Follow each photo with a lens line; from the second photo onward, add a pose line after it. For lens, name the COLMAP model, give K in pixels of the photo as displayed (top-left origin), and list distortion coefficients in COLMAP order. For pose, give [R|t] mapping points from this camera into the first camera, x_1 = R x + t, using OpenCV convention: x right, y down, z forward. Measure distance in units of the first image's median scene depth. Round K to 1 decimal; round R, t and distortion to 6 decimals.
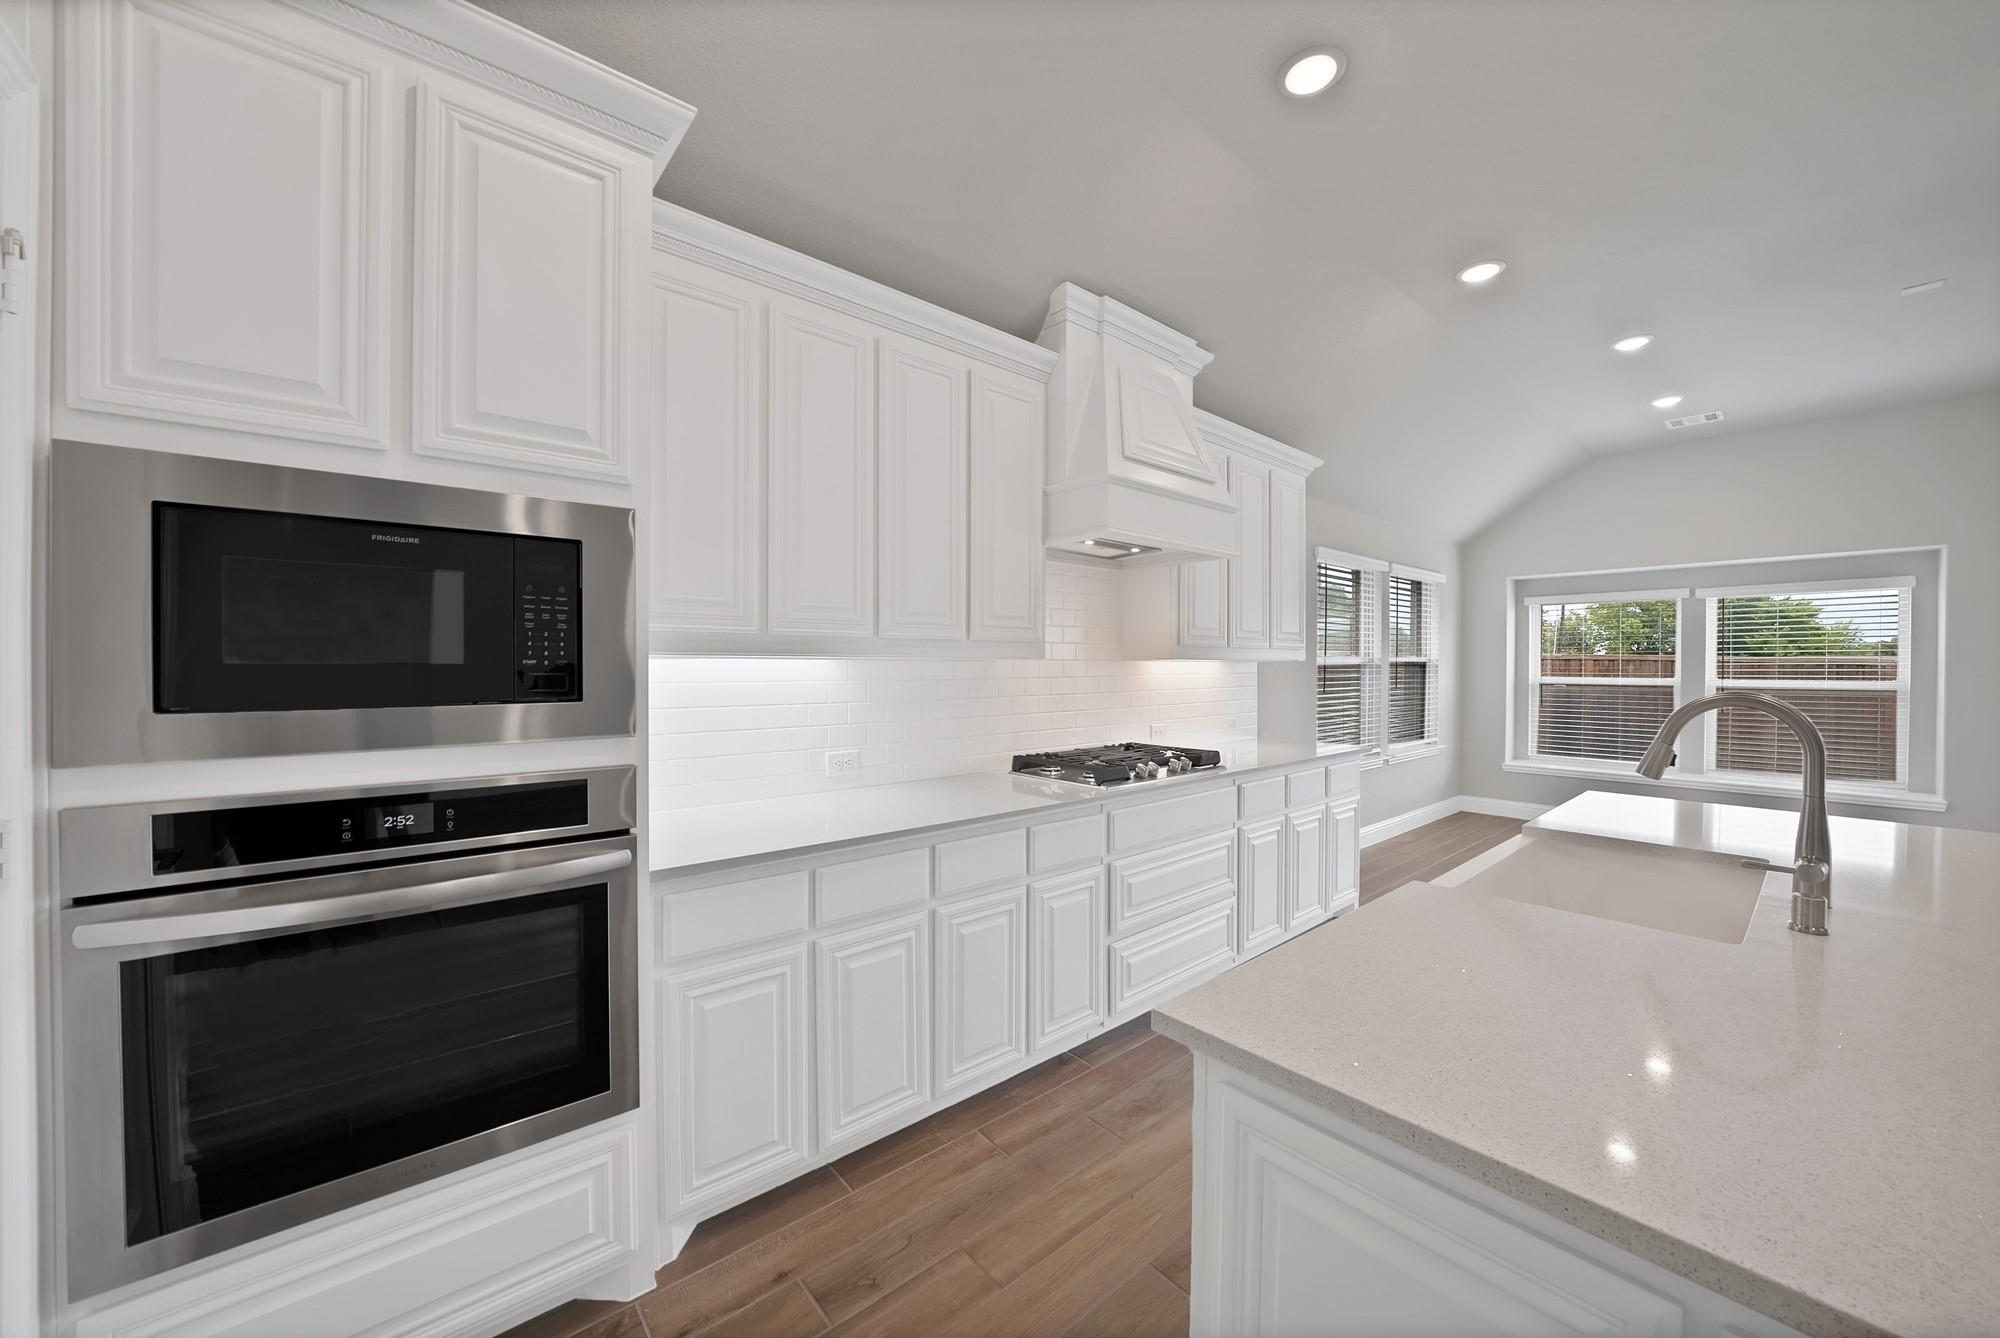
lens RADIAL K [[711.4, 0, 993.0], [0, 711.4, 661.1], [0, 0, 1]] dist [0.000234, 0.000131]
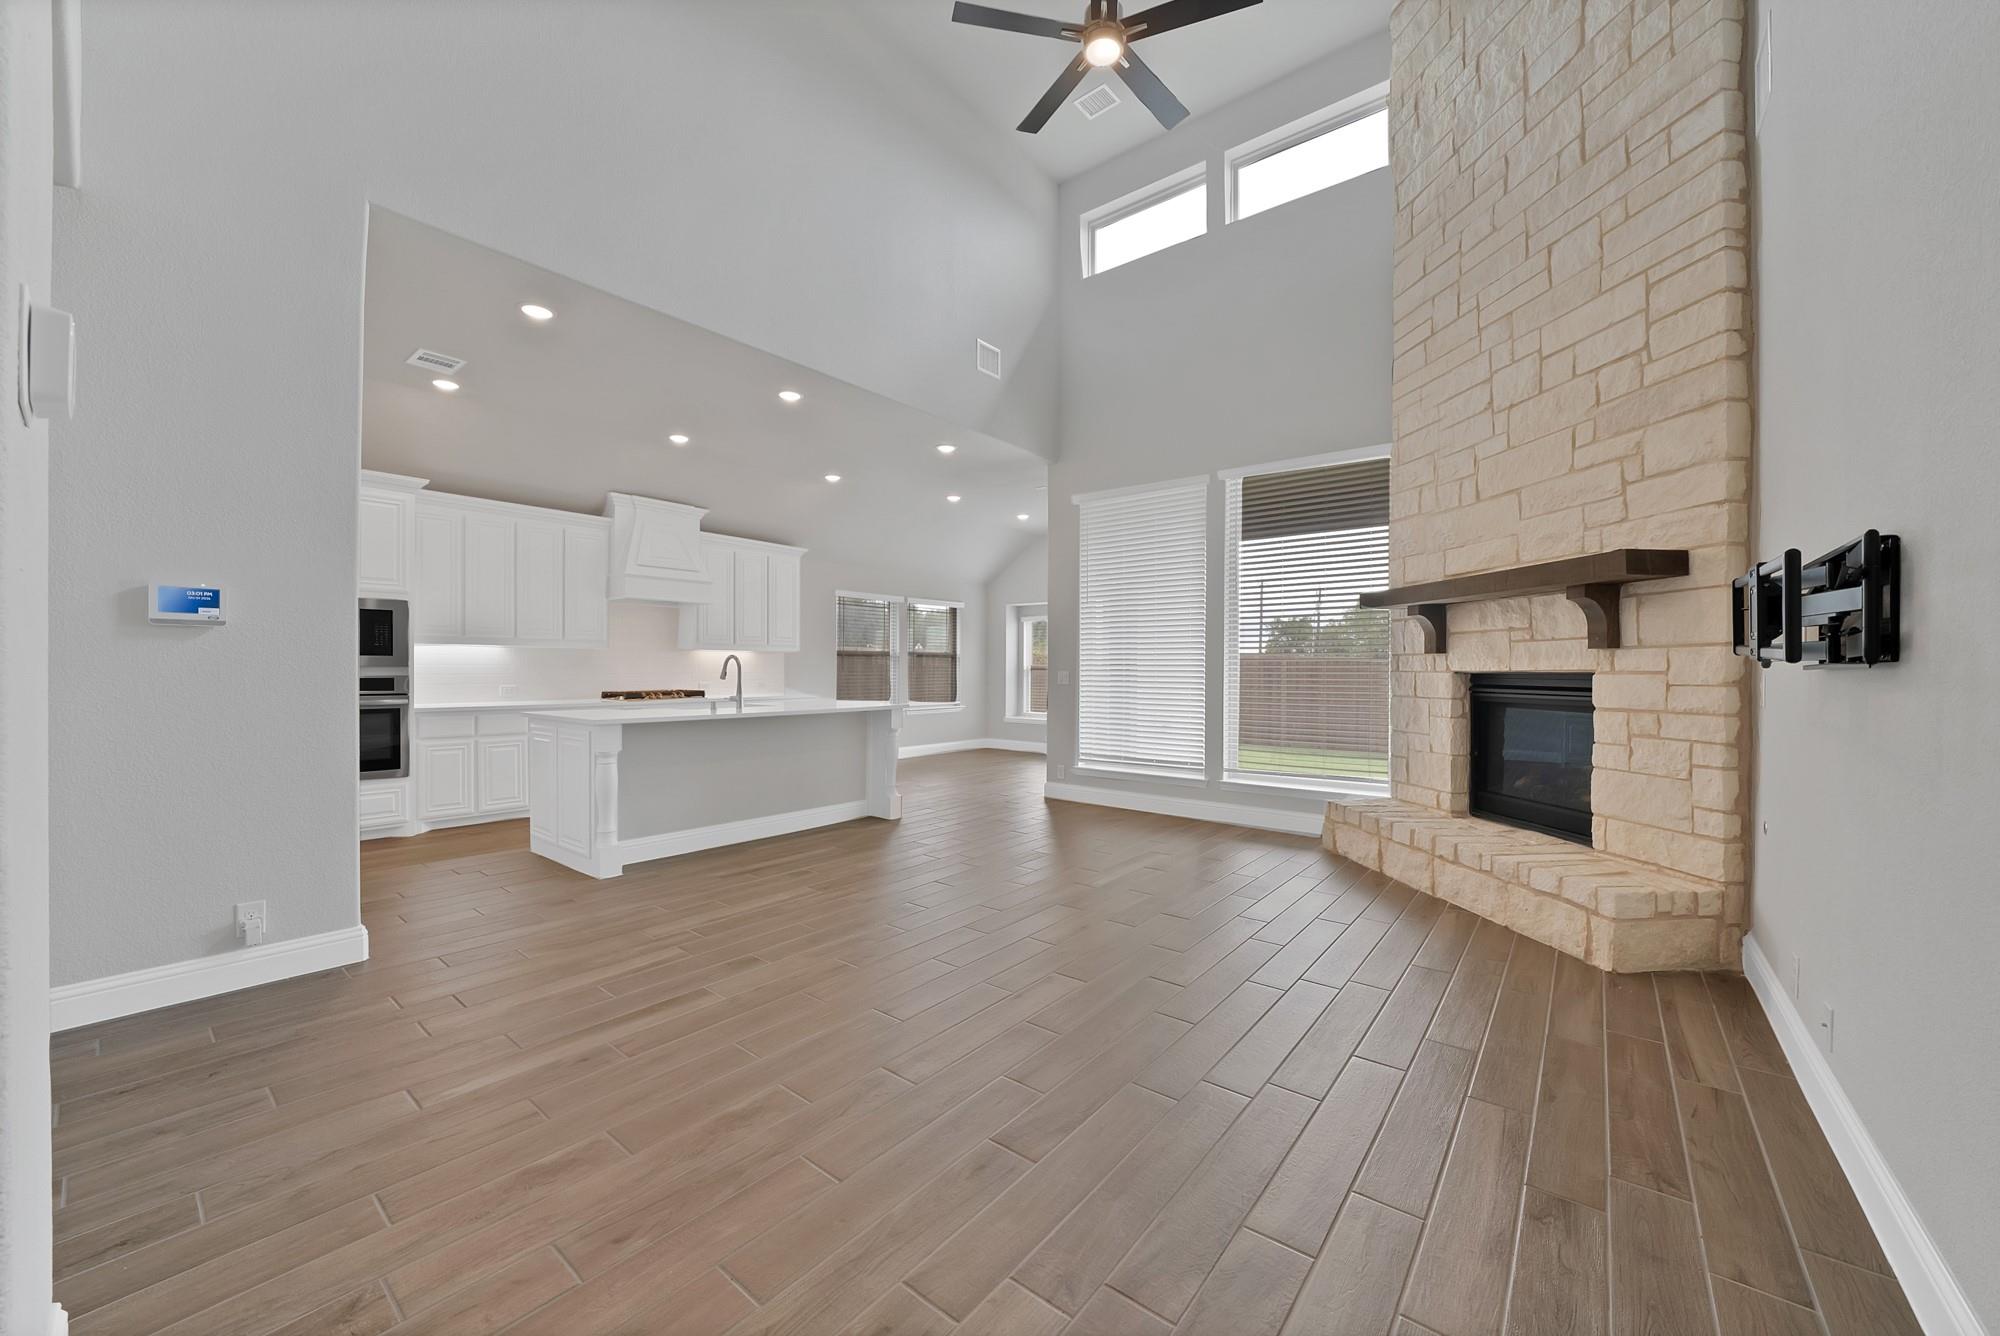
lens RADIAL K [[747.5, 0, 997.1], [0, 747.5, 660.7], [0, 0, 1]] dist [-0.000097, -0.000037]
pose [[0.984417, 0.007053, 0.175710, 0.491341], [-0.007394, 0.999972, 0.001287, 0.013927], [-0.175696, -0.002566, 0.984441, -0.904652]]
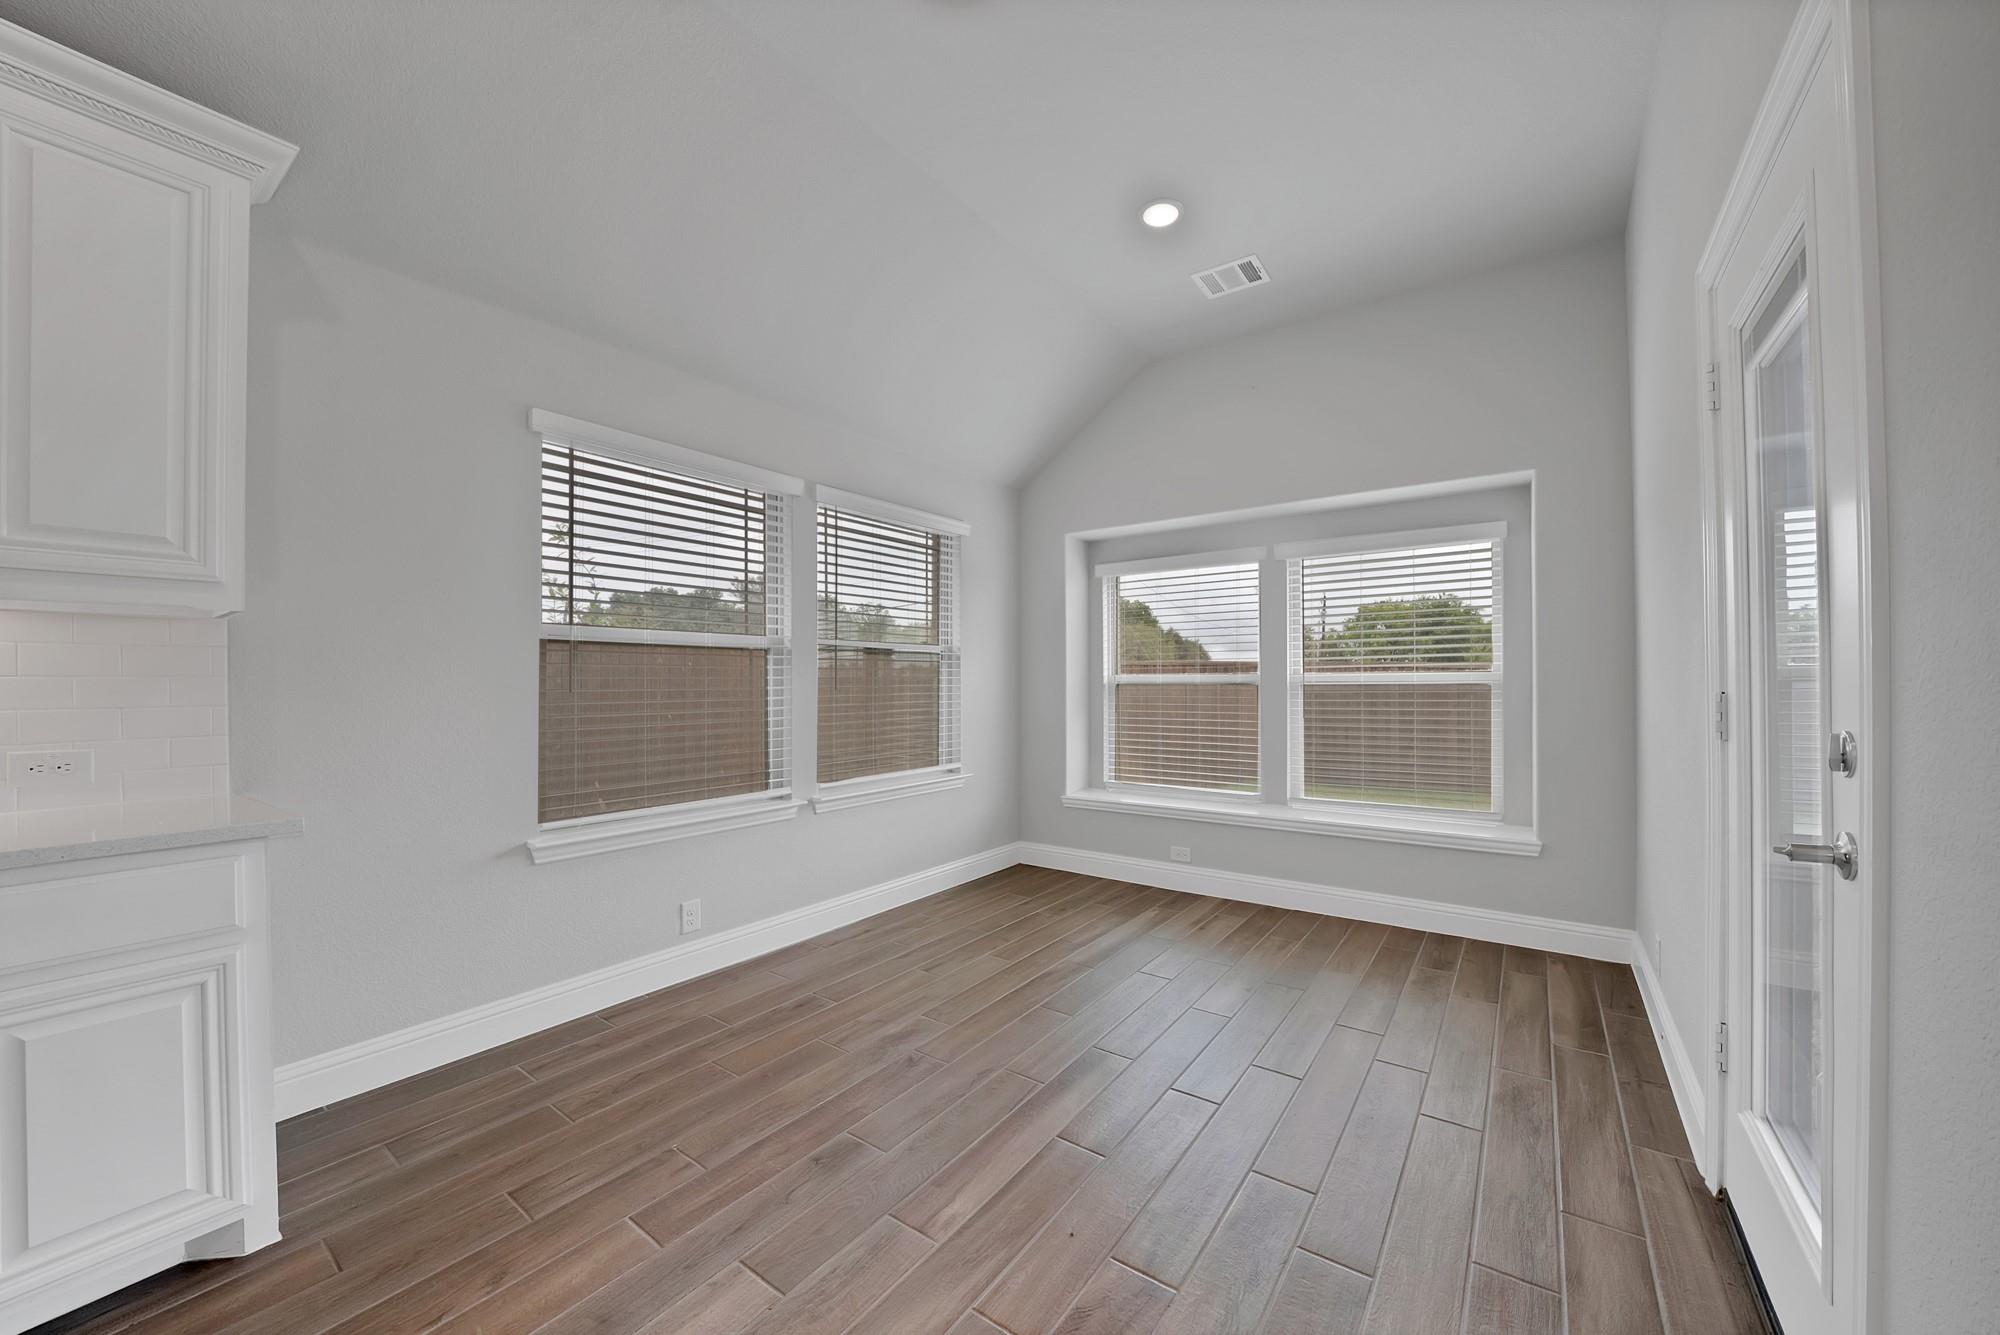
lens RADIAL K [[710.3, 0, 1000.0], [0, 710.3, 667.5], [0, 0, 1]] dist [-0.000242, -0.000001]
pose [[0.980679, -0.001791, 0.195617, 0.645639], [0.004964, 0.999864, -0.015735, 0.034354], [-0.195562, 0.016402, 0.980554, 0.396416]]
